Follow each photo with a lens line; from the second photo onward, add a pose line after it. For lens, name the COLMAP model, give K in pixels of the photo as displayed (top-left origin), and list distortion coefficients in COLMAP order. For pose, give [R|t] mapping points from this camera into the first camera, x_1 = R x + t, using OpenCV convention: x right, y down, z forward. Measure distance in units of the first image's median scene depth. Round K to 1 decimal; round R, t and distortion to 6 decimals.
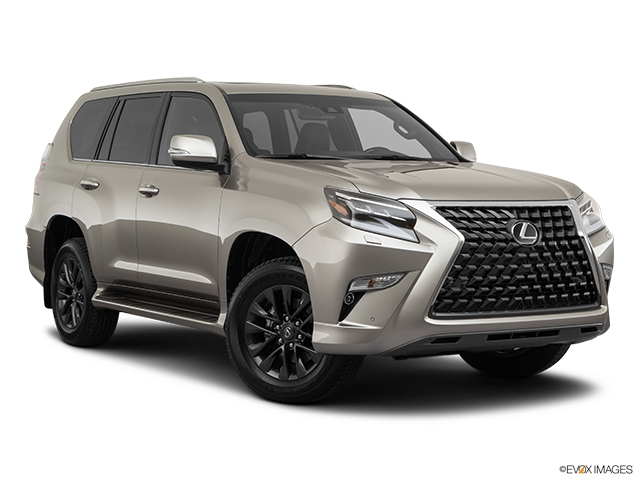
lens RADIAL K [[1258.0, 0, 320.0], [0, 1258.0, 240.0], [0, 0, 1]] dist [0.029890, 0.031356]
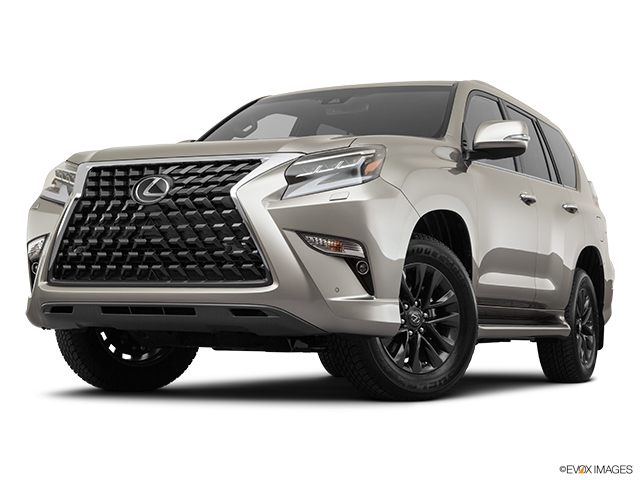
lens RADIAL K [[1171.7, 0, 320.0], [0, 1171.7, 240.0], [0, 0, 1]] dist [0.015494, -0.049746]
pose [[0.528925, -0.057016, -0.846751, 0.890068], [-0.052248, 0.993660, -0.099545, 0.101019], [0.847059, 0.096893, 0.522593, 0.689881]]
